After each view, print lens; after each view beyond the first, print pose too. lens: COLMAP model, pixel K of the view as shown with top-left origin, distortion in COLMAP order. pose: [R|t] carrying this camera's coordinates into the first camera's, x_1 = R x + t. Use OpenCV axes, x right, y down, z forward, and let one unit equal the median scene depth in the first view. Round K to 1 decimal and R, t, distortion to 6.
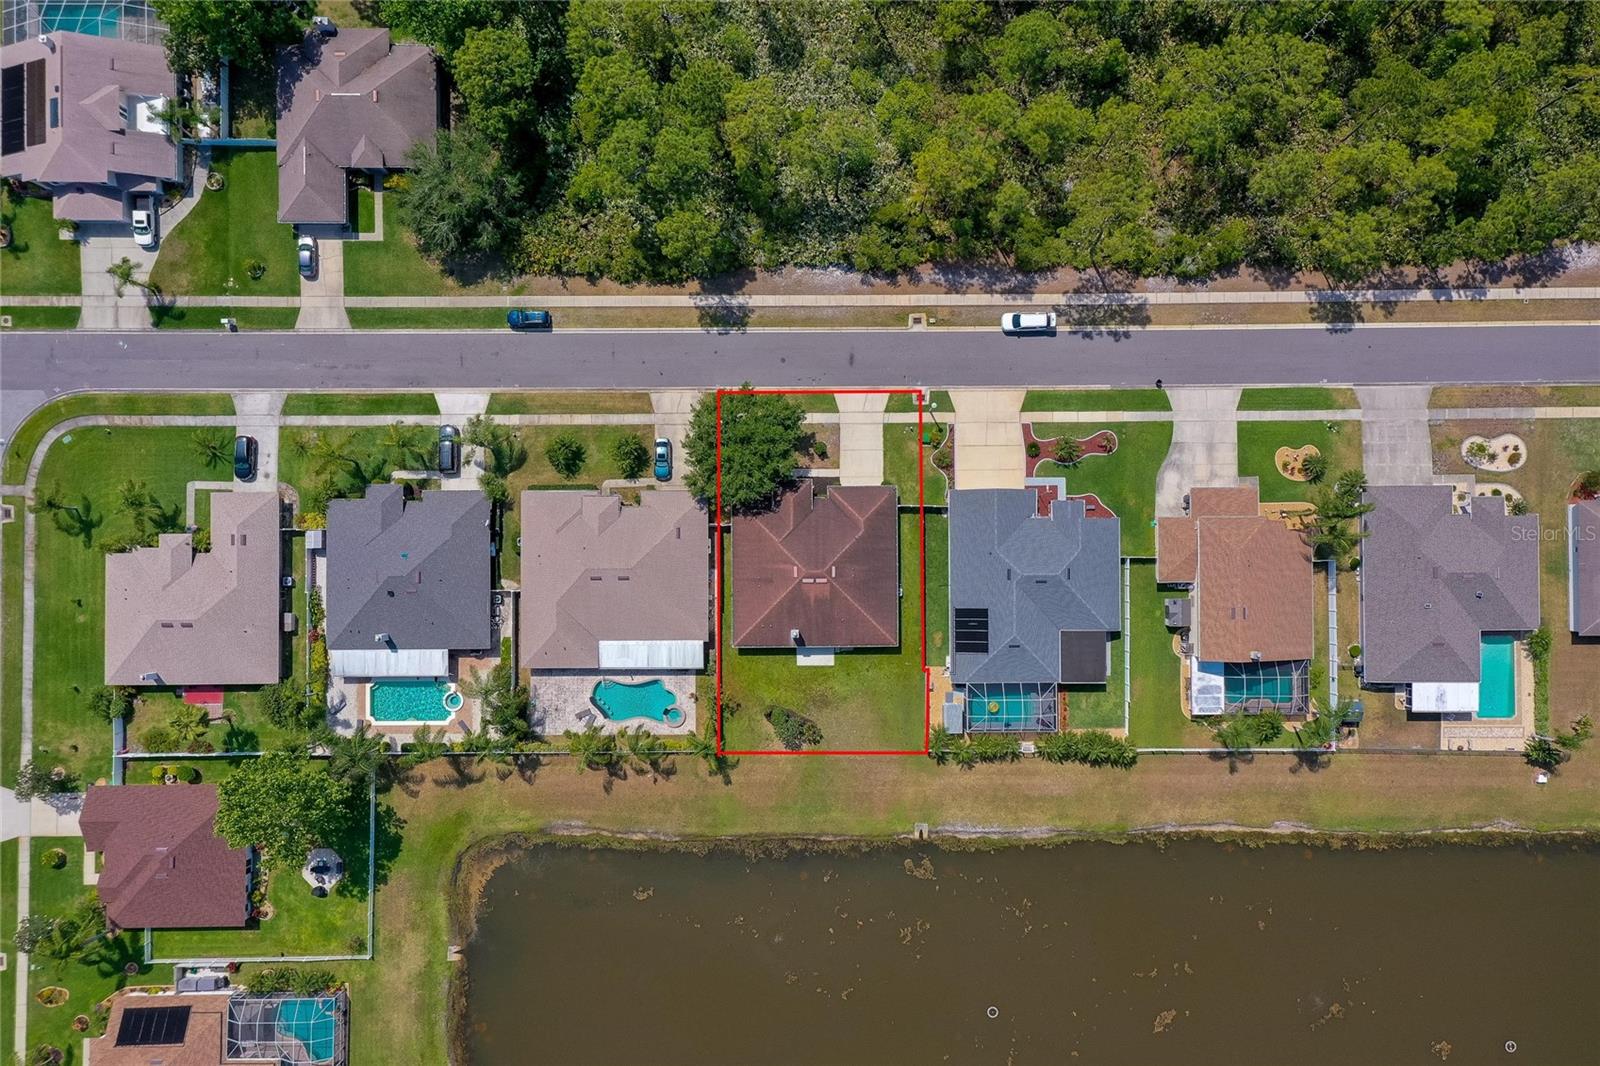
lens RADIAL K [[1286.2, 0, 788.5], [0, 1286.2, 465.6], [0, 0, 1]] dist [0.049135, 0.006127]
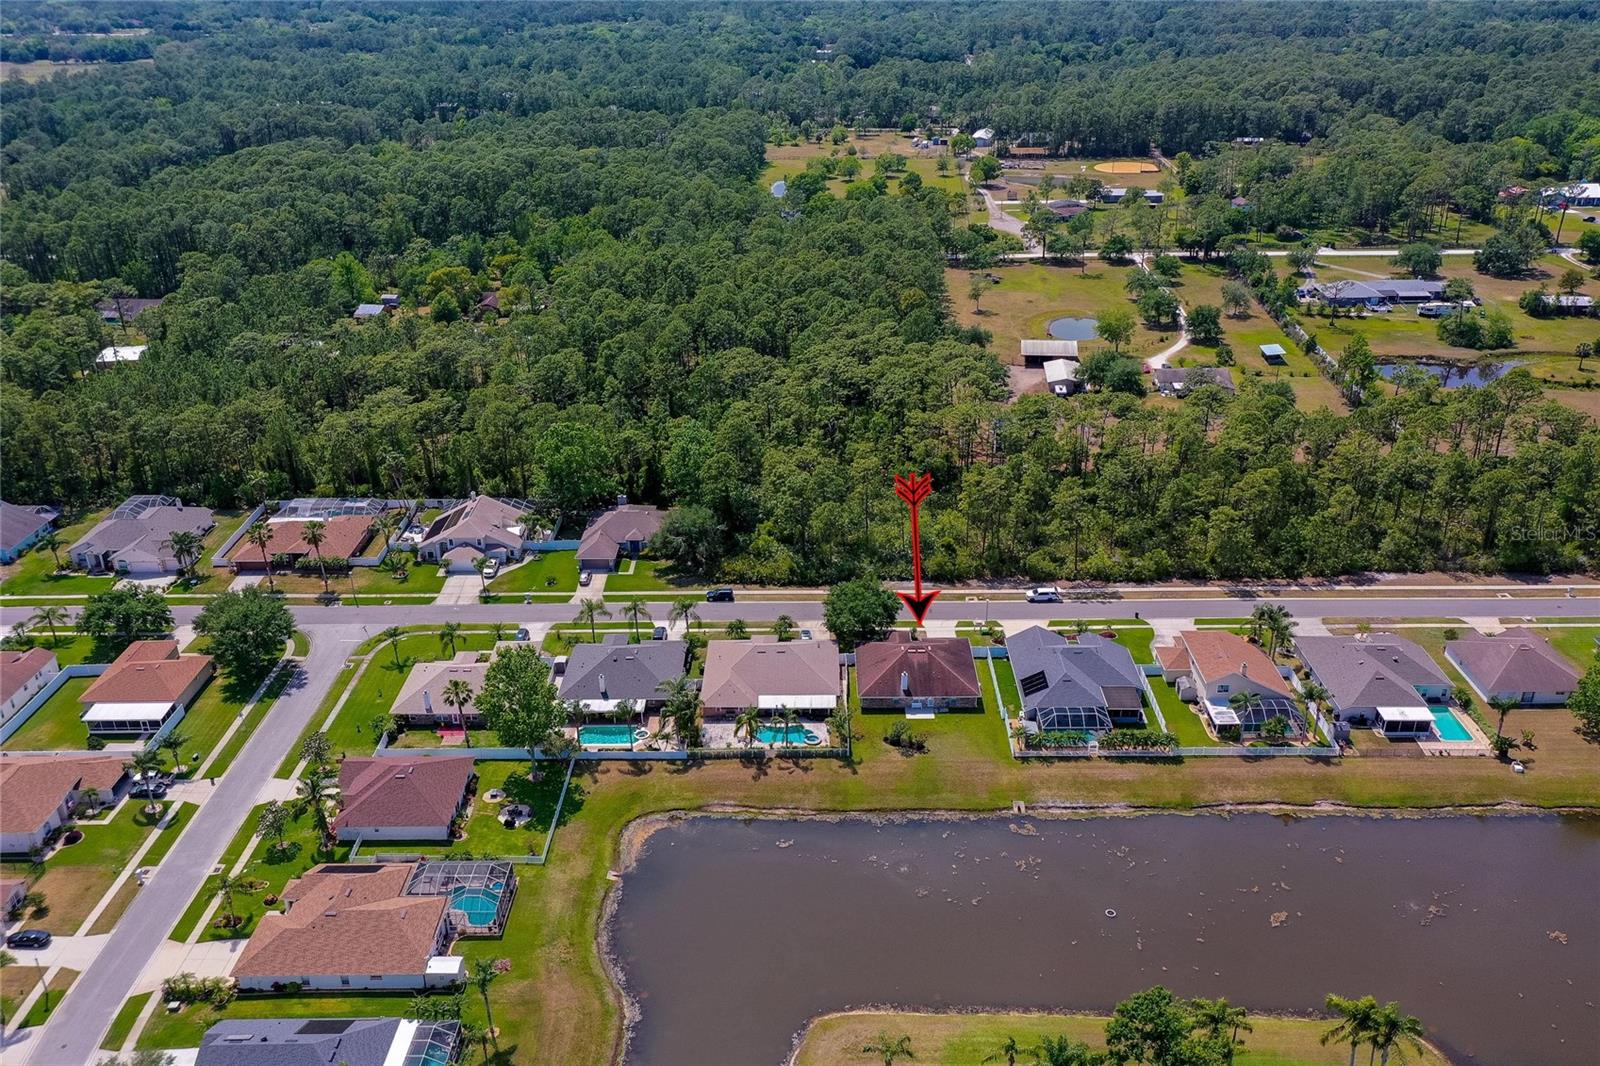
lens RADIAL K [[1284.3, 0, 800.0], [0, 1284.3, 533.0], [0, 0, 1]] dist [-0.002985, 0.082120]
pose [[0.999746, -0.009277, -0.020555, -0.072001], [-0.014370, 0.440373, -0.897700, 1.235391], [0.017380, 0.897767, 0.440128, 0.255579]]
